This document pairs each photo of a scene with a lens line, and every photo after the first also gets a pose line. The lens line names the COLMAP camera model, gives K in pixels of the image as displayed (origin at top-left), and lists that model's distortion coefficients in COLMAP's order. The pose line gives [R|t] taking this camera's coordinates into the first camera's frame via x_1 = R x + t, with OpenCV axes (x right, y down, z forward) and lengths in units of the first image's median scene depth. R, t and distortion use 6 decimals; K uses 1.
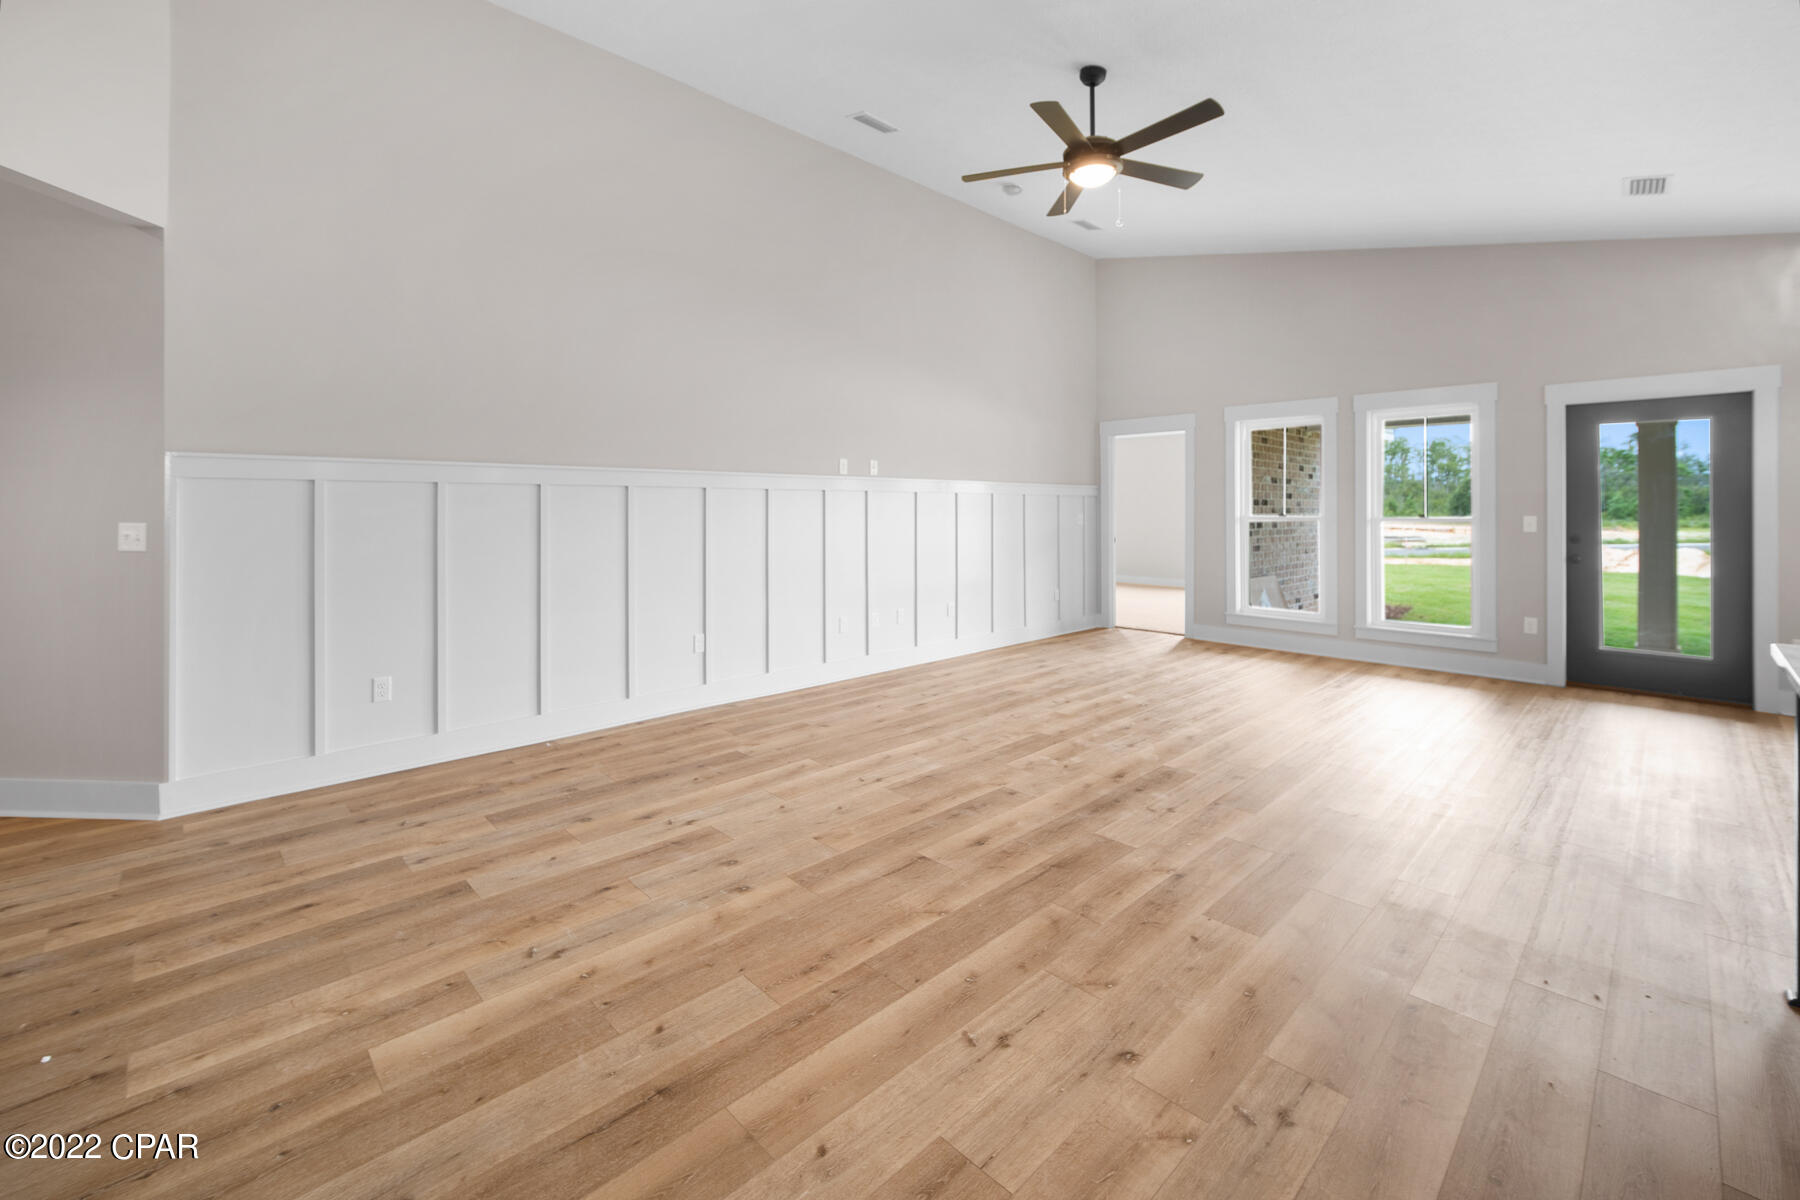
lens RADIAL K [[758.4, 0, 874.5], [0, 758.4, 501.2], [0, 0, 1]] dist [-0.003731, 0.000554]
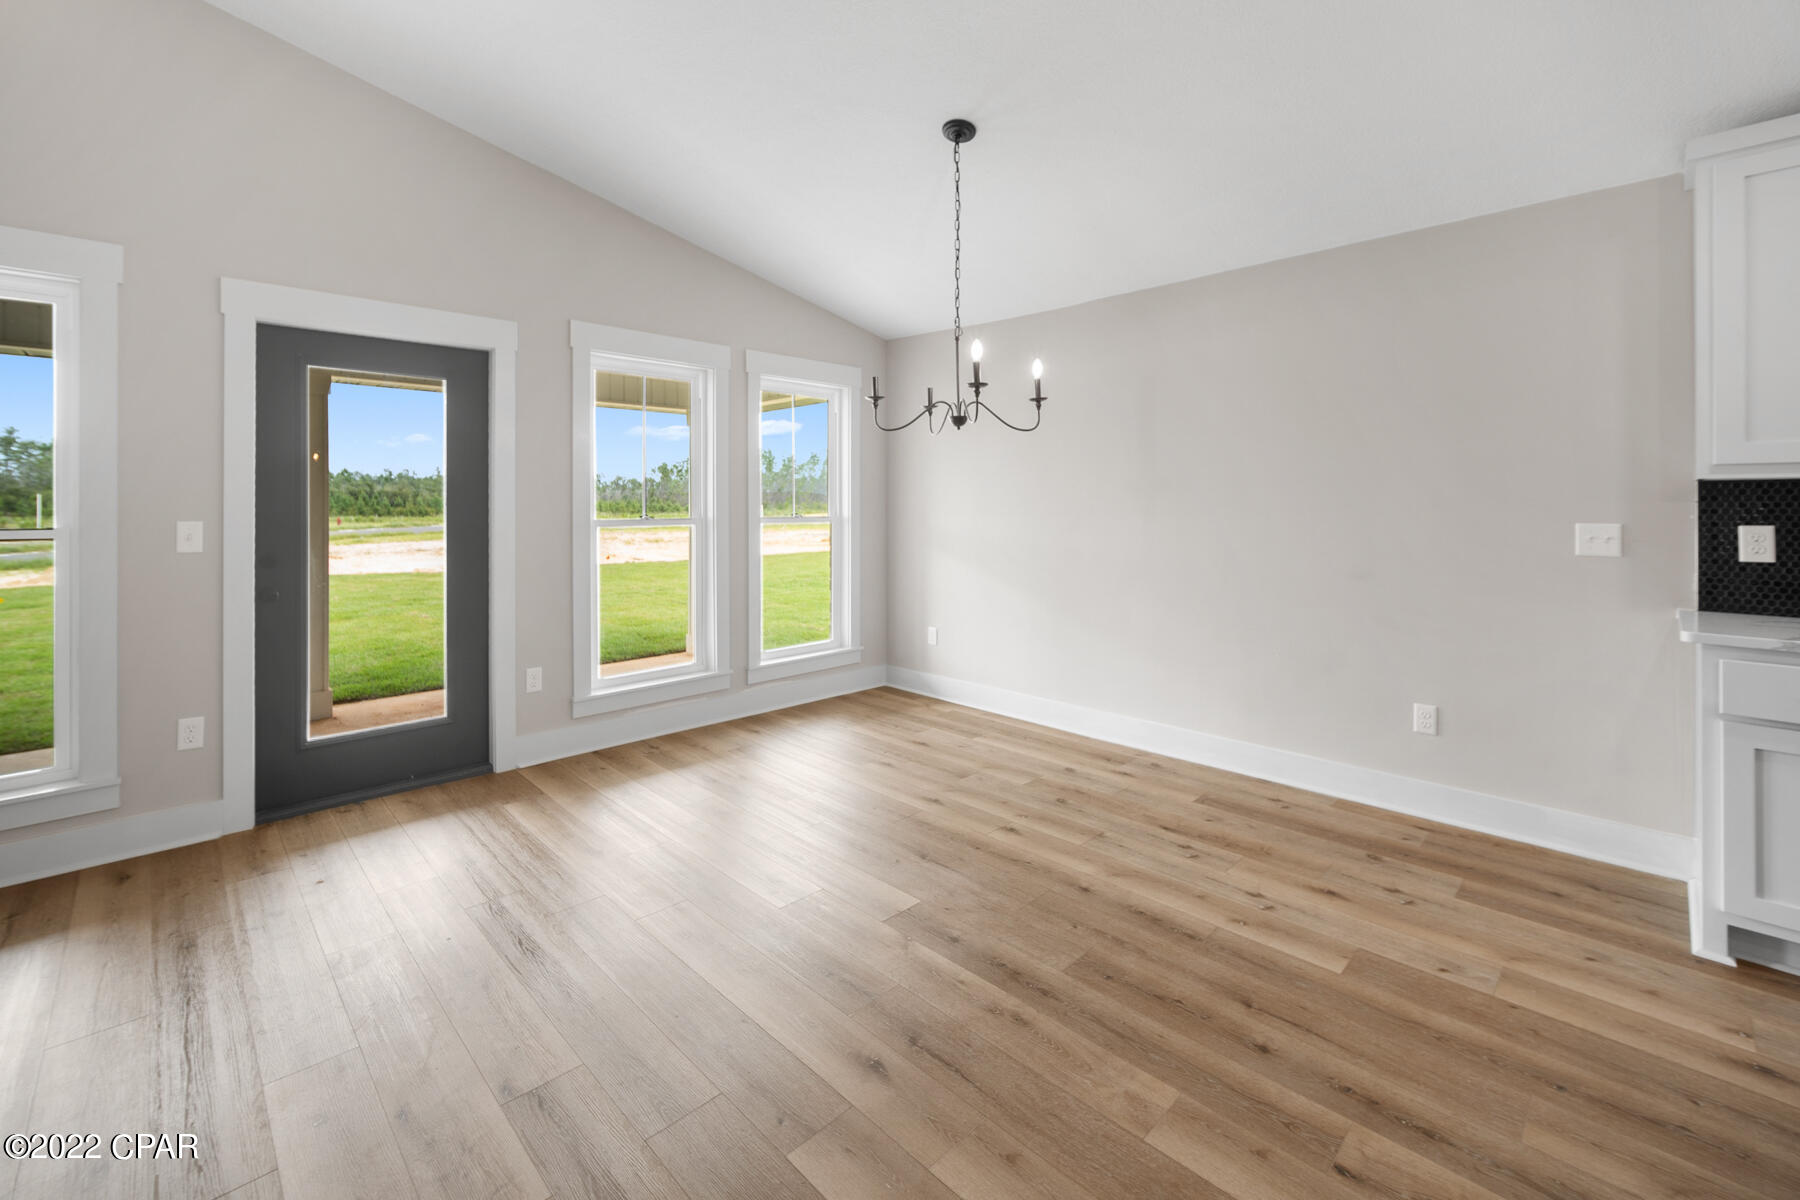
lens RADIAL K [[764.1, 0, 873.7], [0, 764.1, 501.4], [0, 0, 1]] dist [0.000796, -0.000041]
pose [[-0.008955, 0.002085, 0.999958, 0.383190], [-0.006617, 0.999976, -0.002144, 0.004272], [-0.999938, -0.006636, -0.008941, 0.609219]]
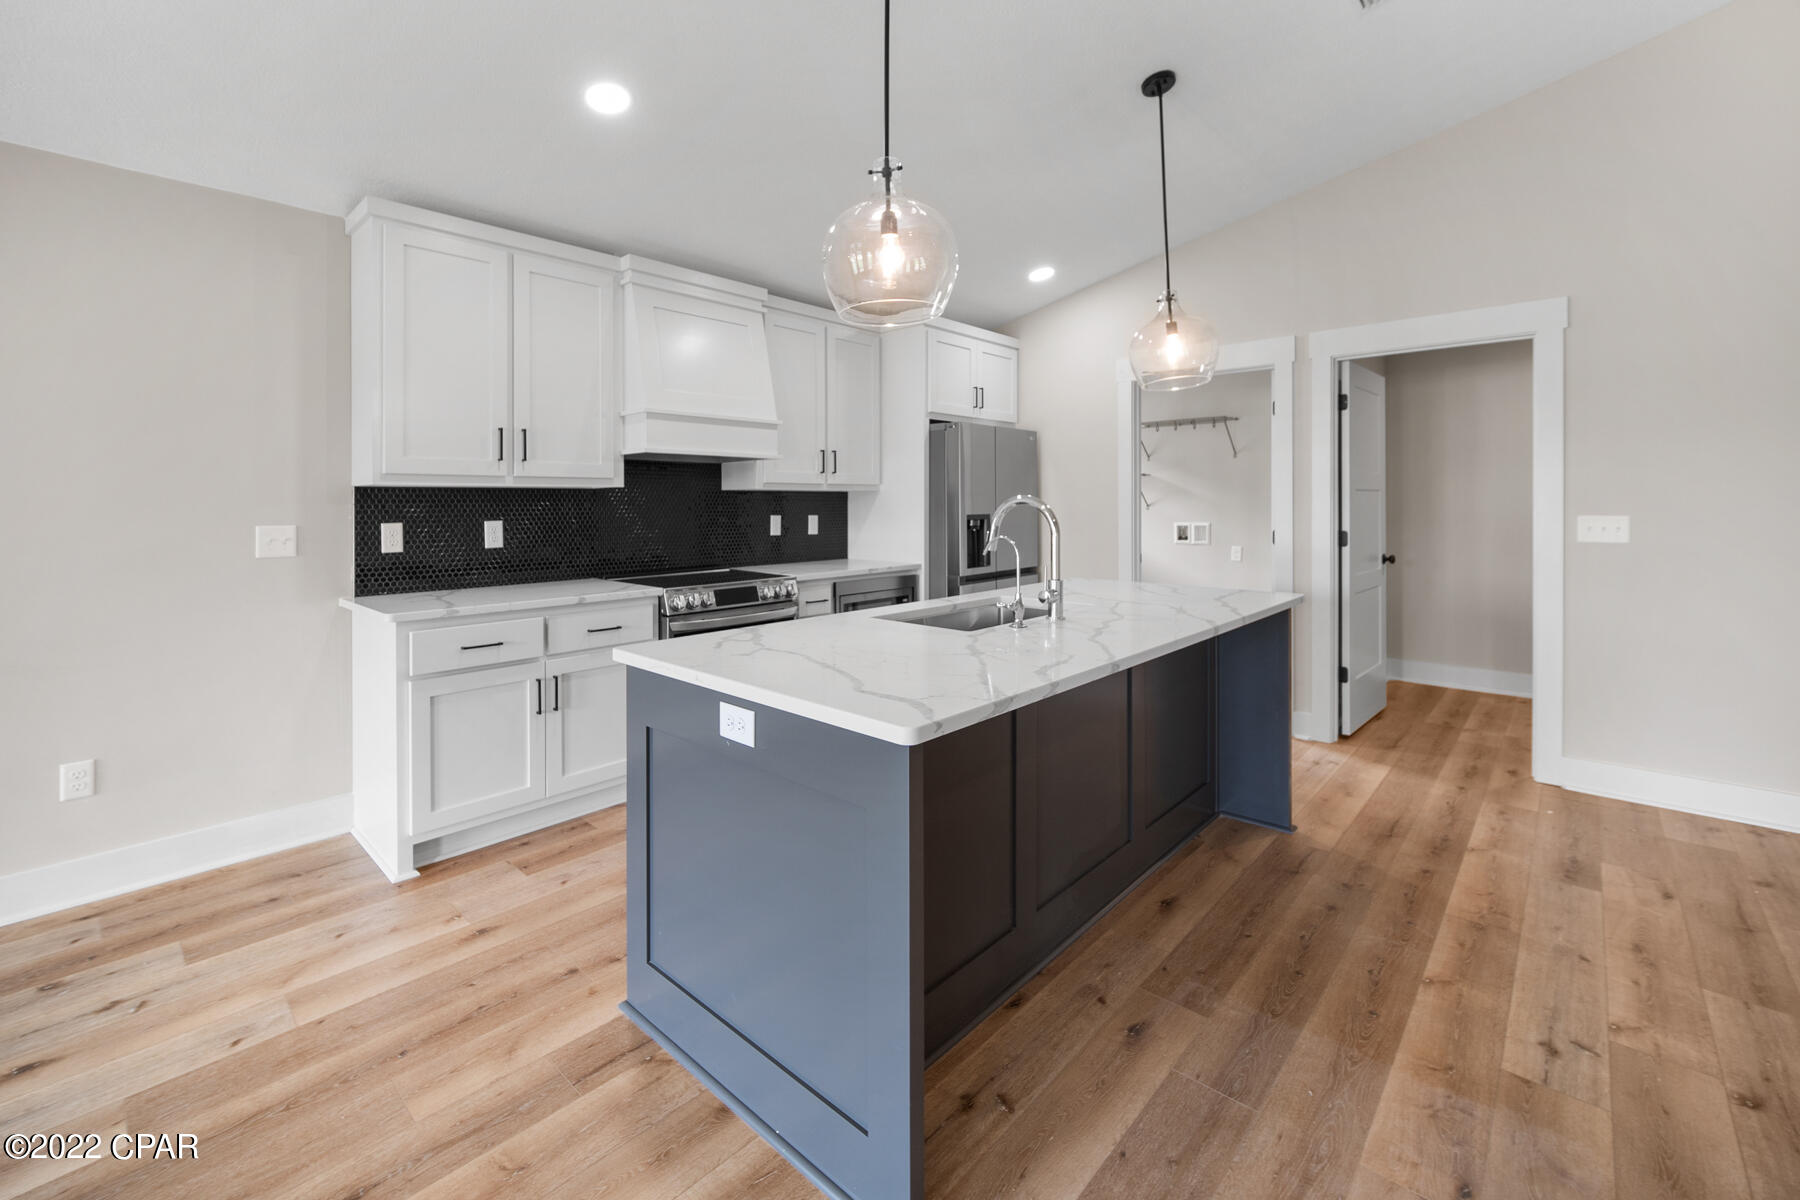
lens RADIAL K [[758.4, 0, 879.4], [0, 758.4, 507.1], [0, 0, 1]] dist [-0.003731, 0.000554]
pose [[-0.997896, 0.004373, -0.064692, 0.524076], [0.004468, 0.999989, -0.001314, 0.004580], [0.064686, -0.001600, -0.997904, 0.675261]]
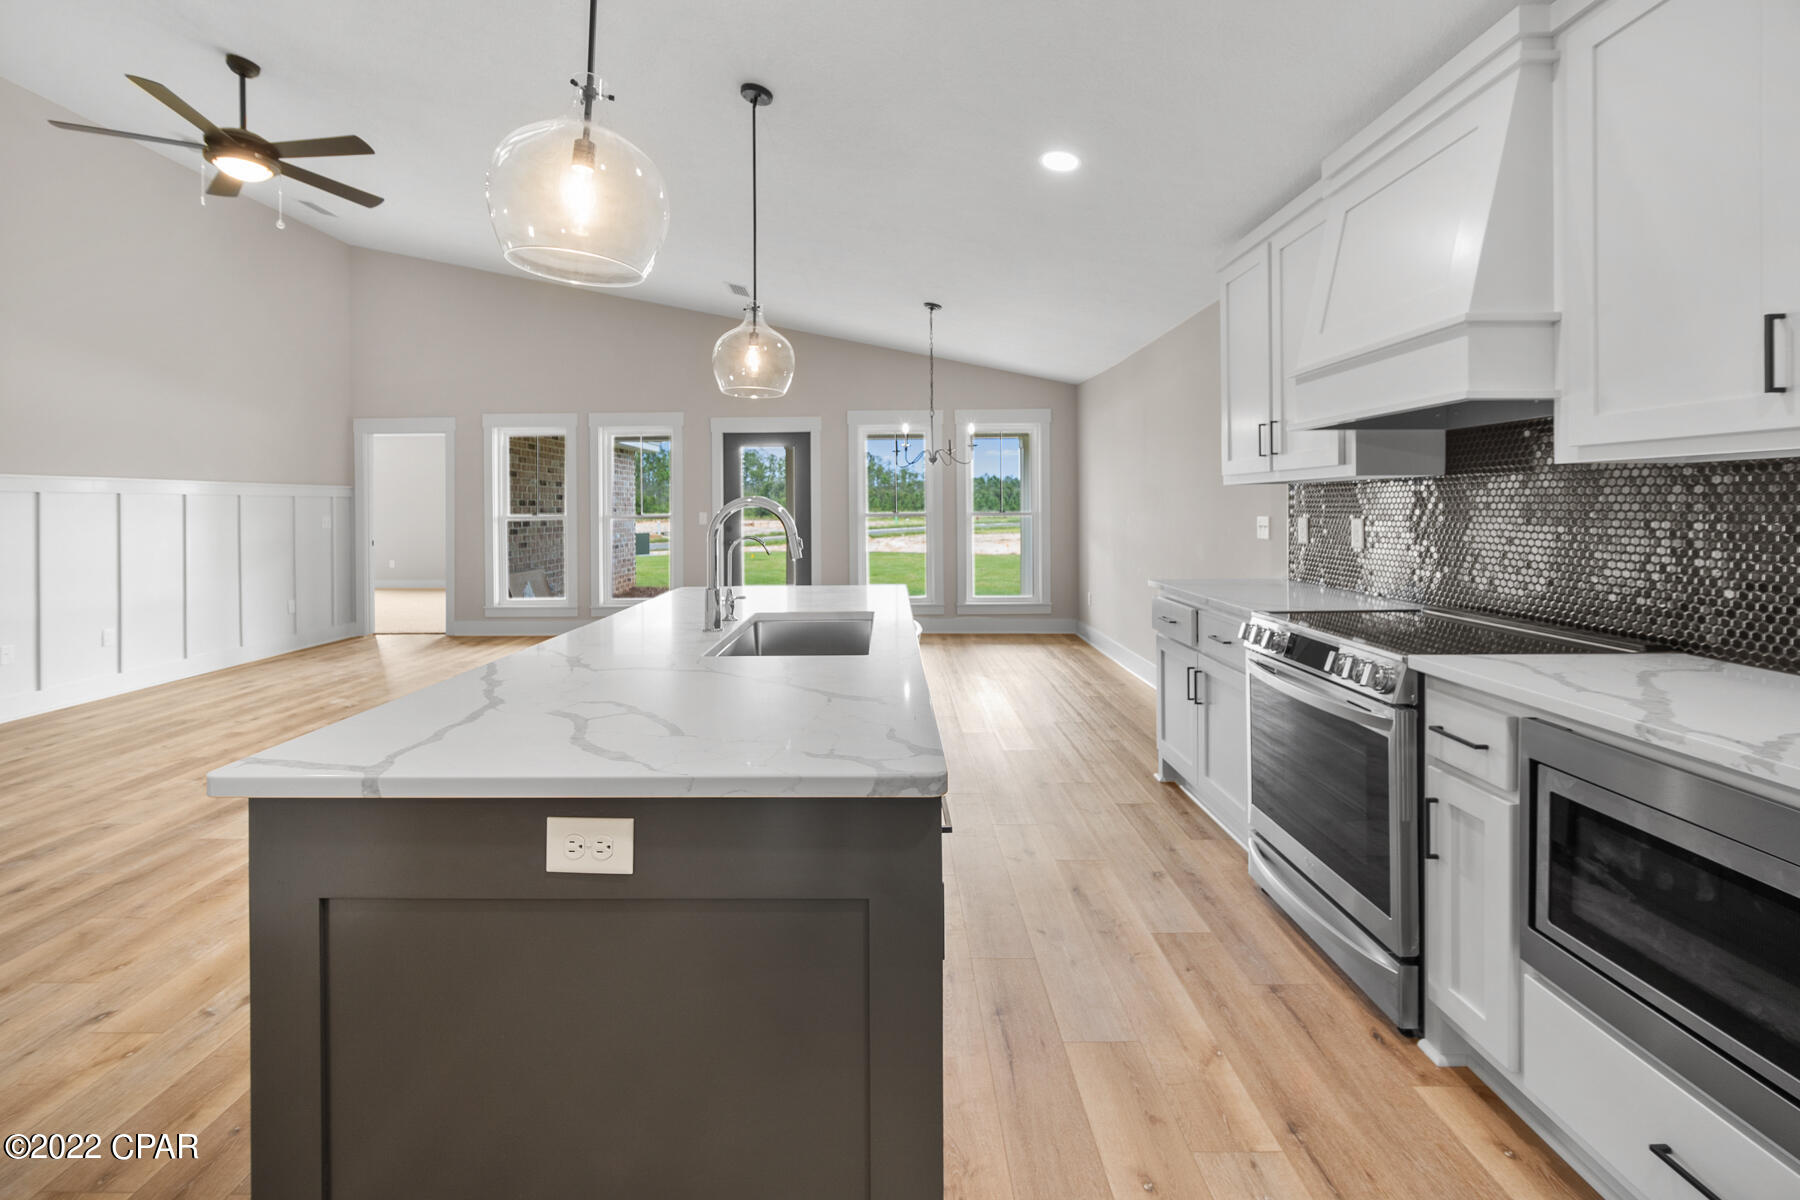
lens RADIAL K [[758.4, 0, 875.0], [0, 758.4, 498.7], [0, 0, 1]] dist [-0.003731, 0.000554]
pose [[0.693958, 0.000252, 0.720016, 0.116076], [0.002395, 0.999994, -0.002658, -0.001376], [-0.720012, 0.003569, 0.693953, -0.196833]]
